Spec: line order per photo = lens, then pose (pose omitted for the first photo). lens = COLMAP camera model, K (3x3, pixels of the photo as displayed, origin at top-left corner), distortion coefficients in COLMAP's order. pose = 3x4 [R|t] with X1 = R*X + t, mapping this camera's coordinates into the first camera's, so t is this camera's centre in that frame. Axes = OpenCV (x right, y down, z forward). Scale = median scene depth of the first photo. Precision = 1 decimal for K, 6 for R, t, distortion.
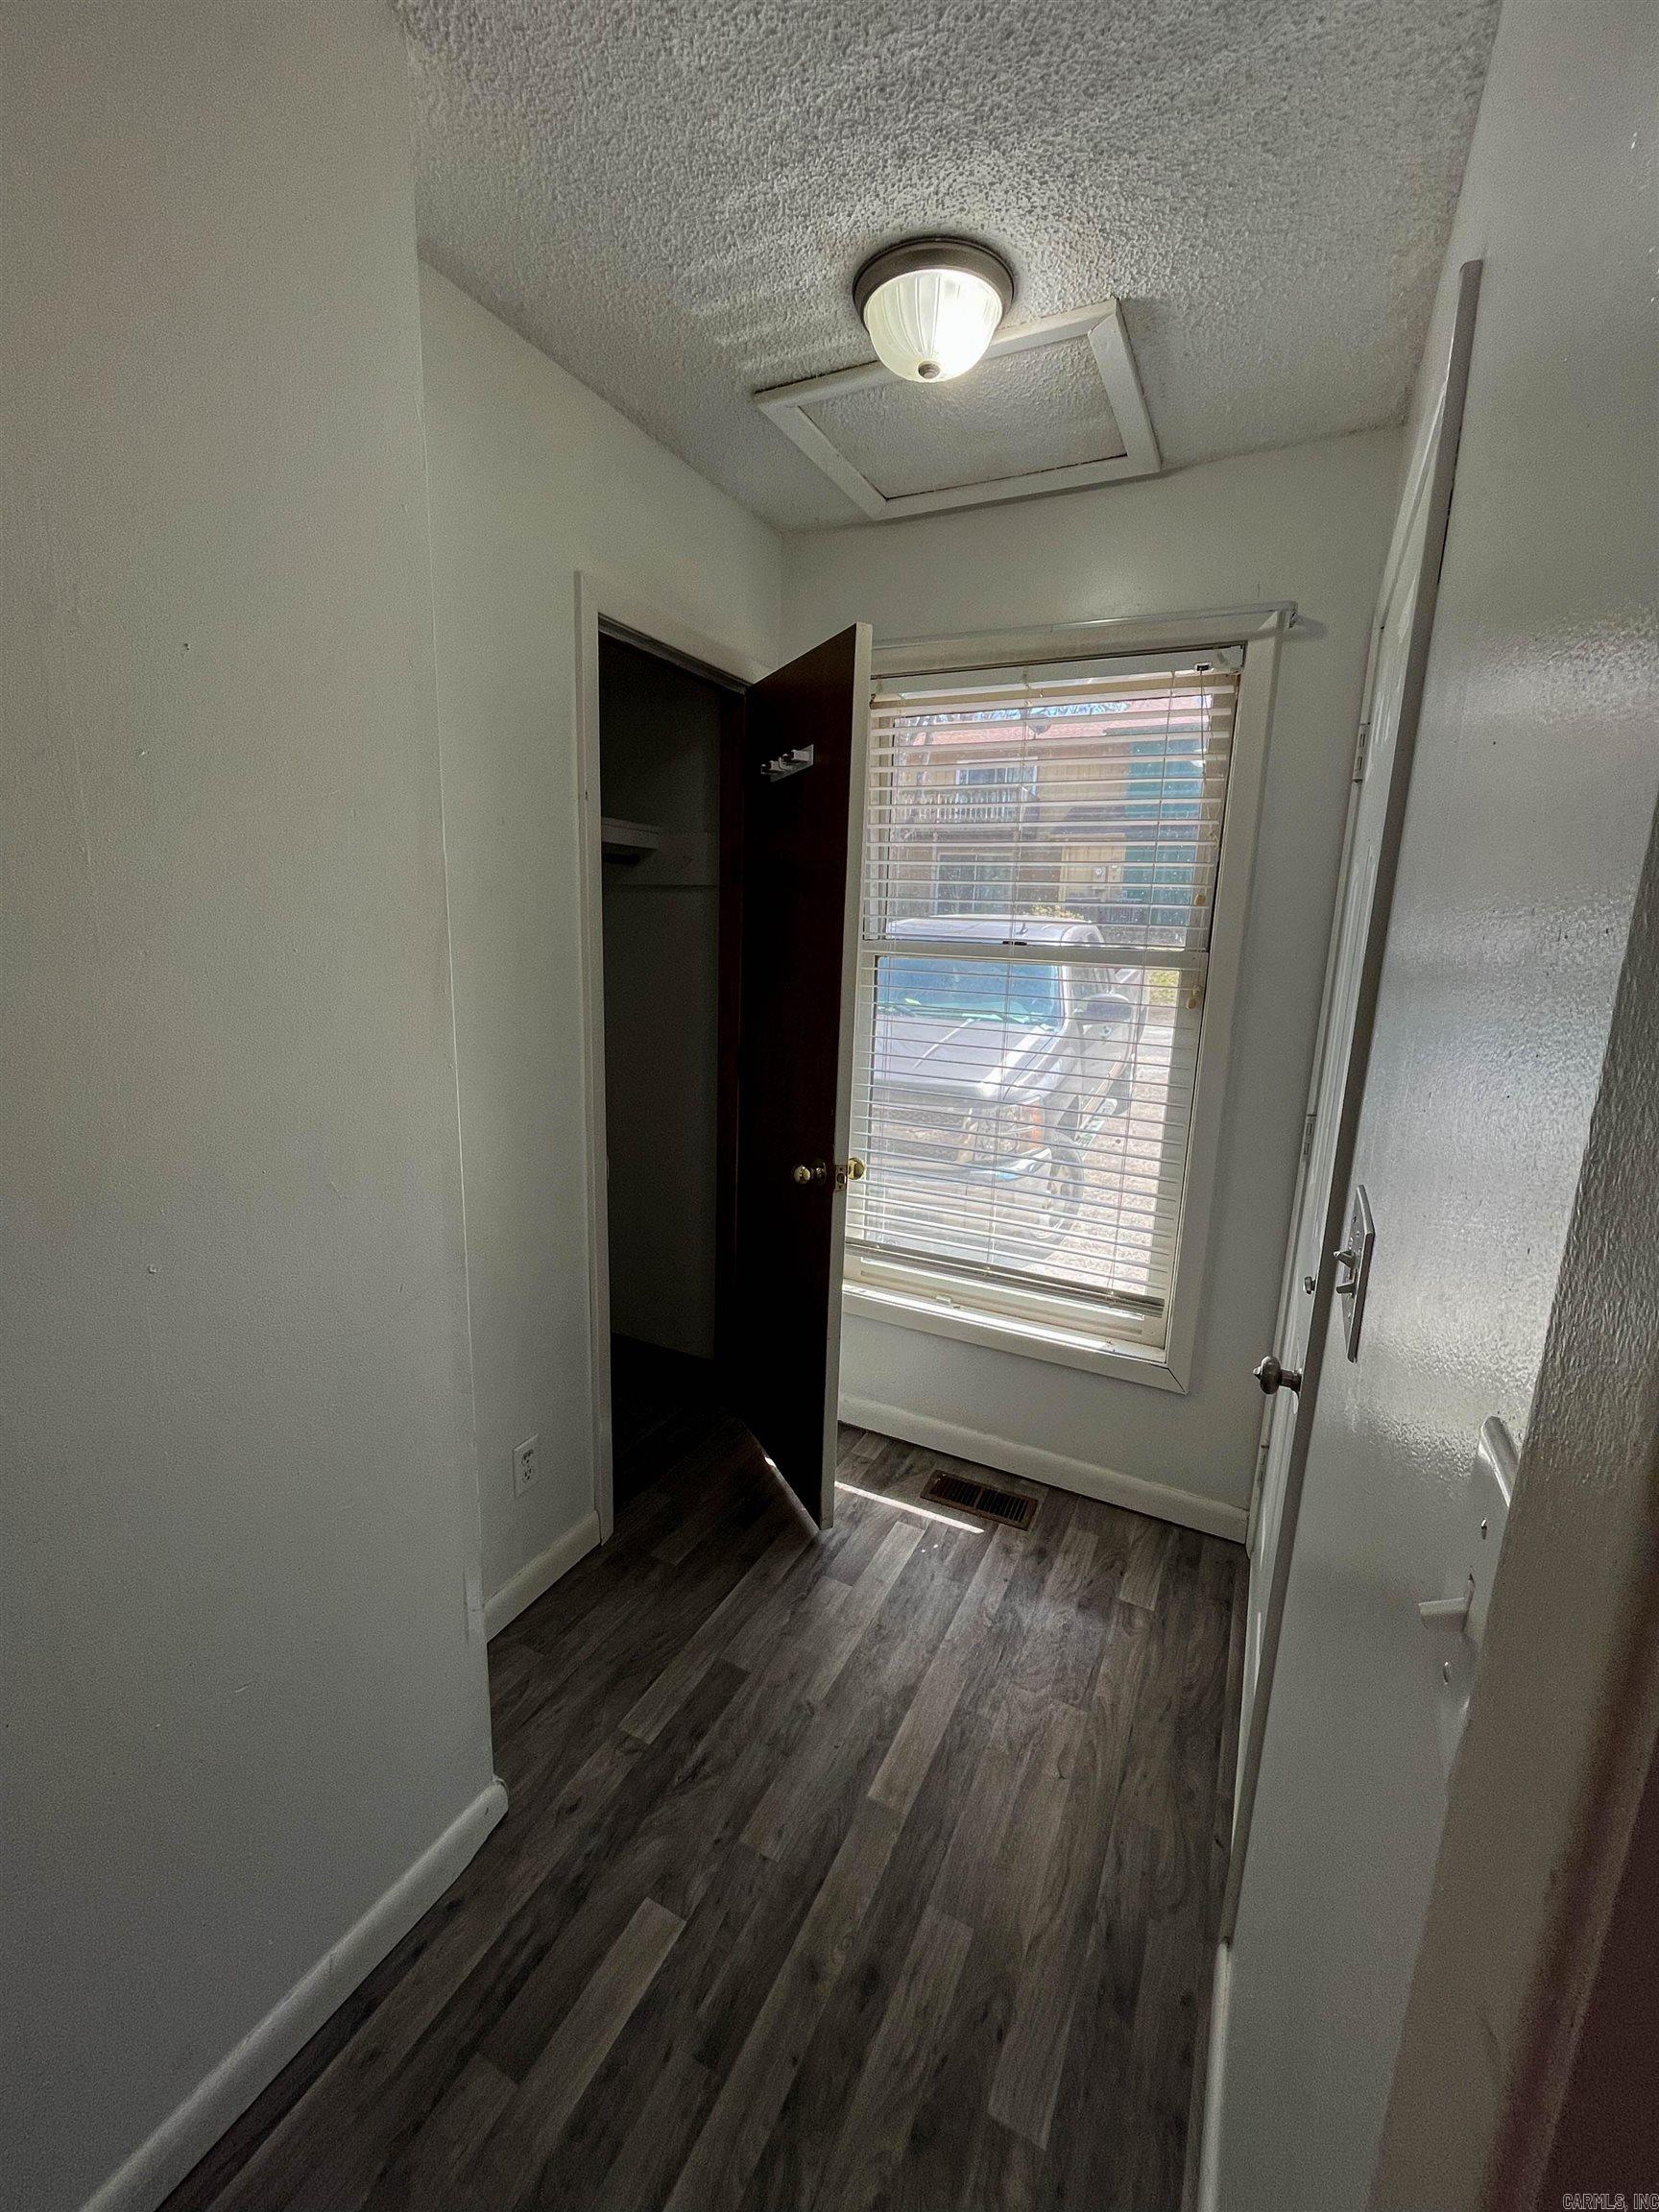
lens RADIAL K [[887.7, 0, 827.0], [0, 887.7, 1105.1], [0, 0, 1]] dist [-0.005497, -0.000468]
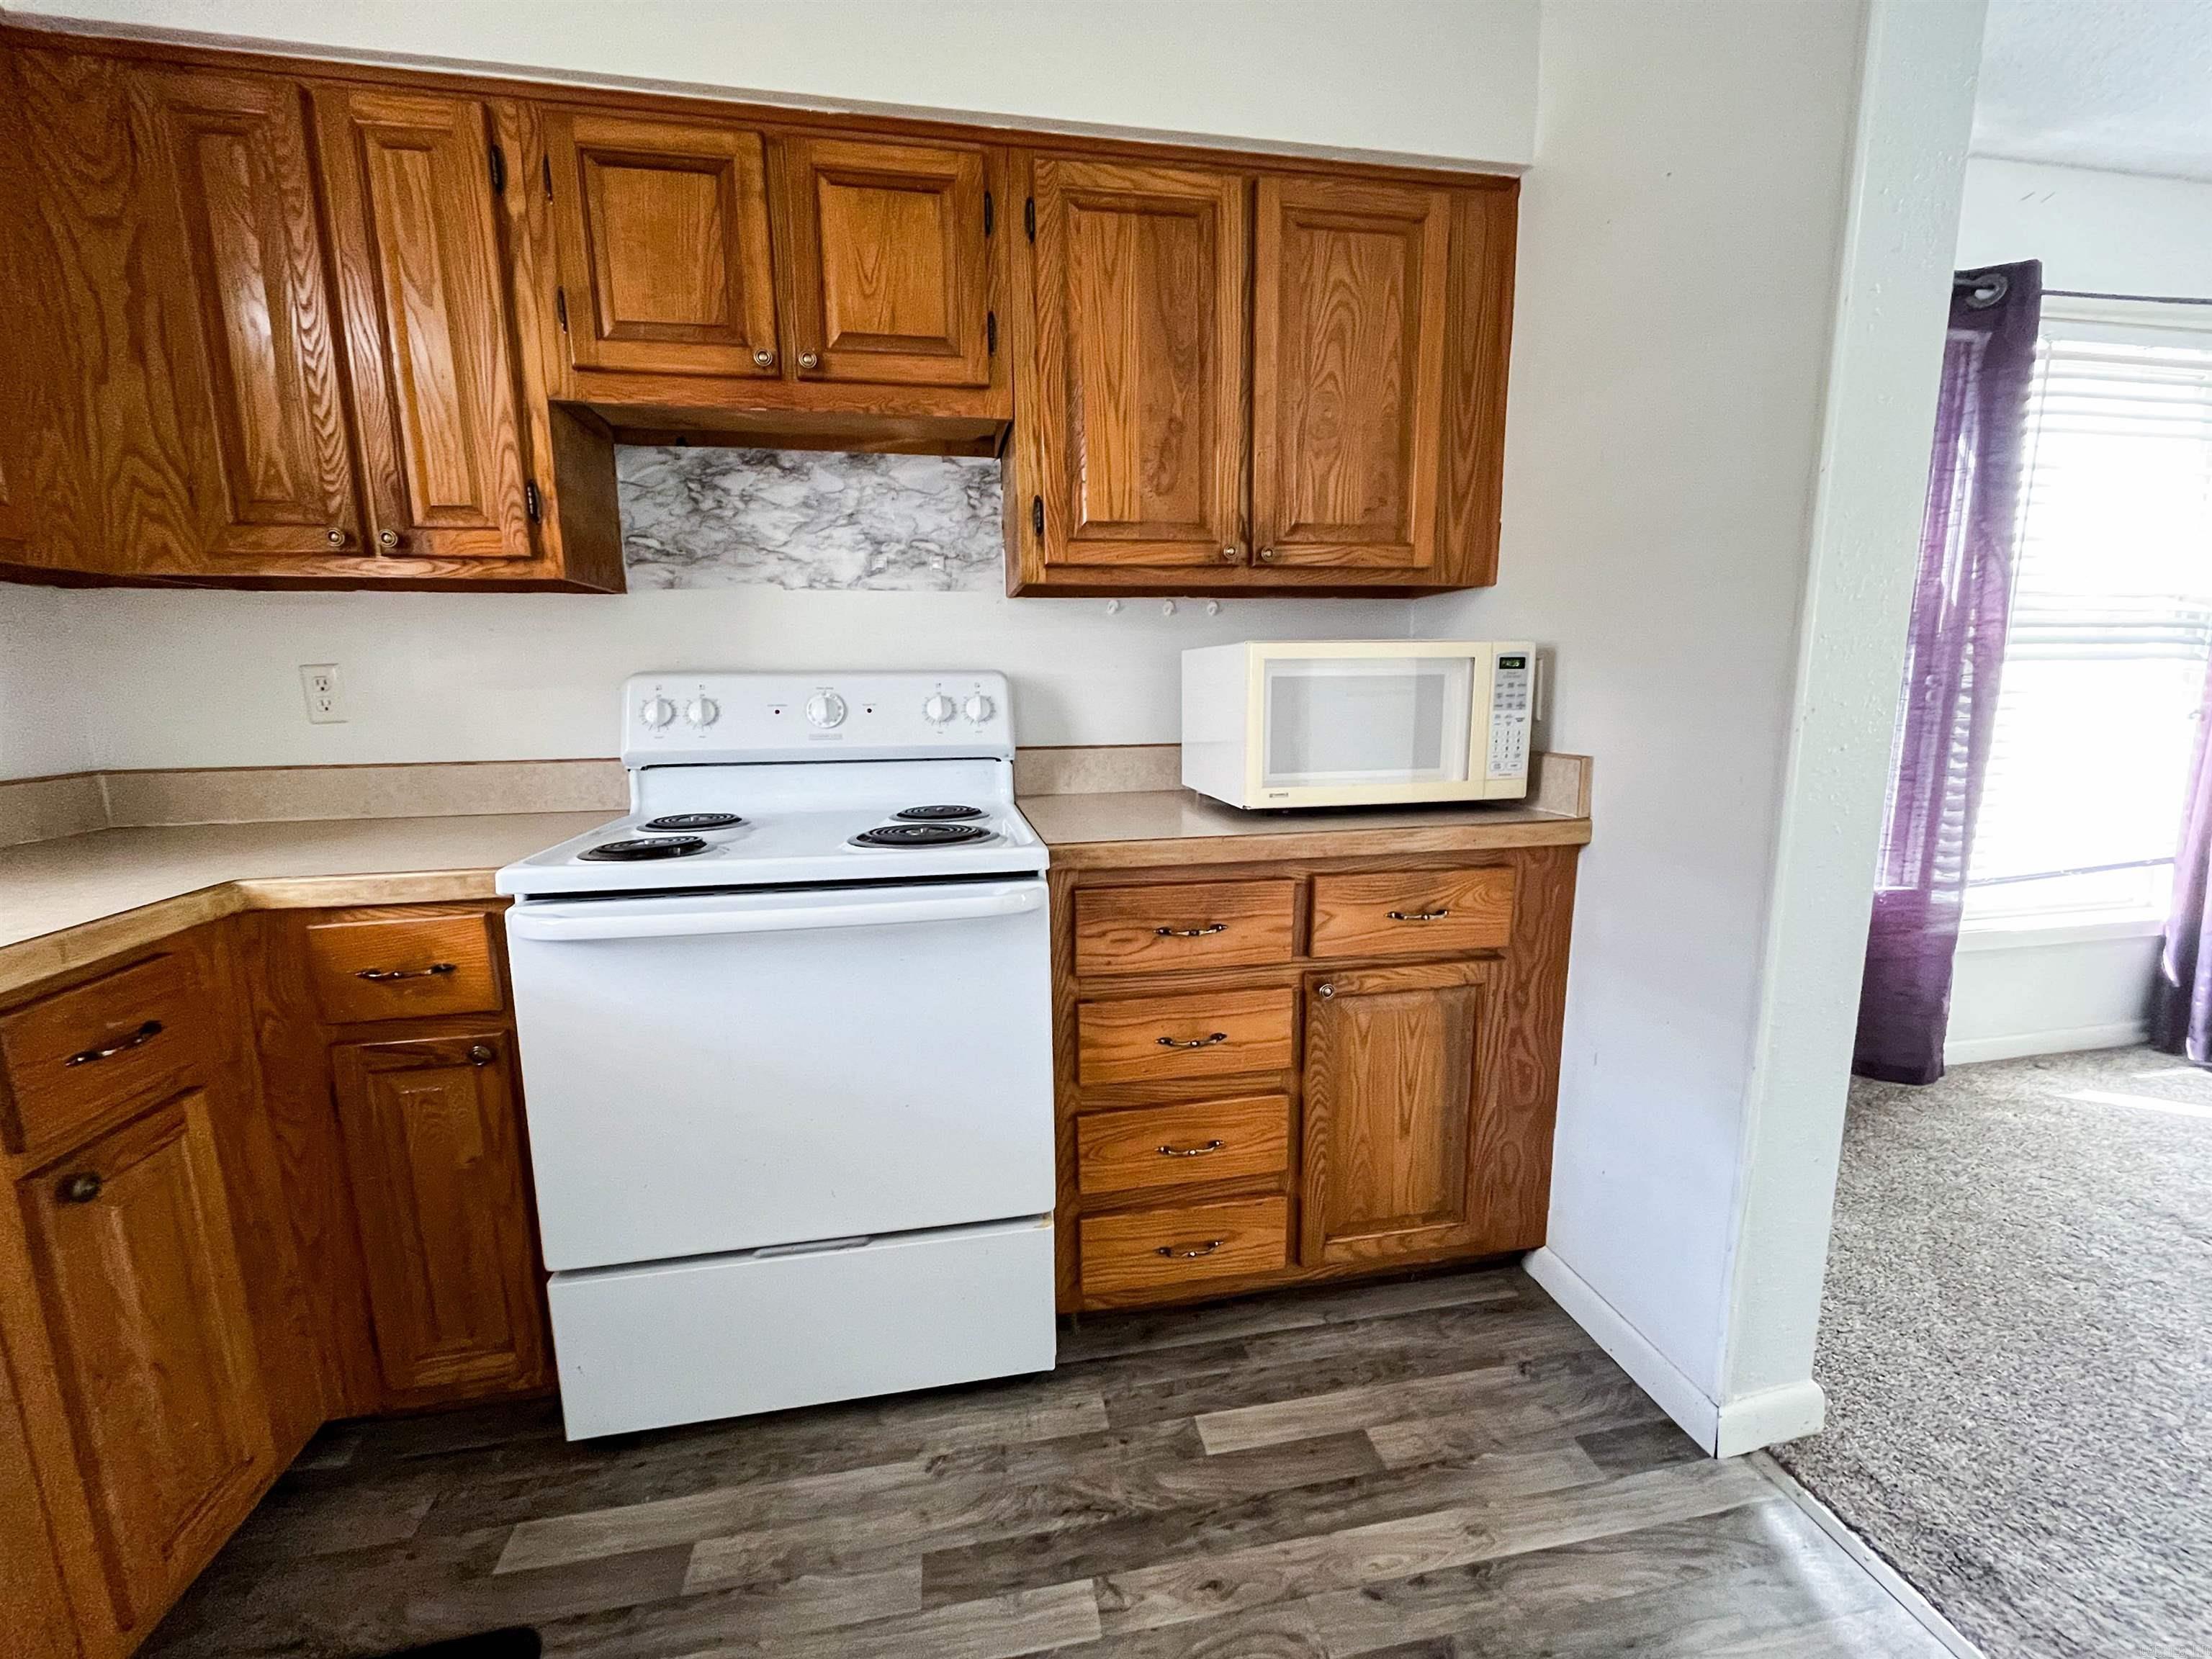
lens RADIAL K [[887.7, 0, 1100.7], [0, 887.7, 833.7], [0, 0, 1]] dist [-0.005497, -0.000468]
pose [[-0.603716, -0.157924, 0.781401, -0.761206], [0.160404, 0.936072, 0.313112, -0.092830], [-0.780896, 0.314370, -0.539790, 1.339391]]
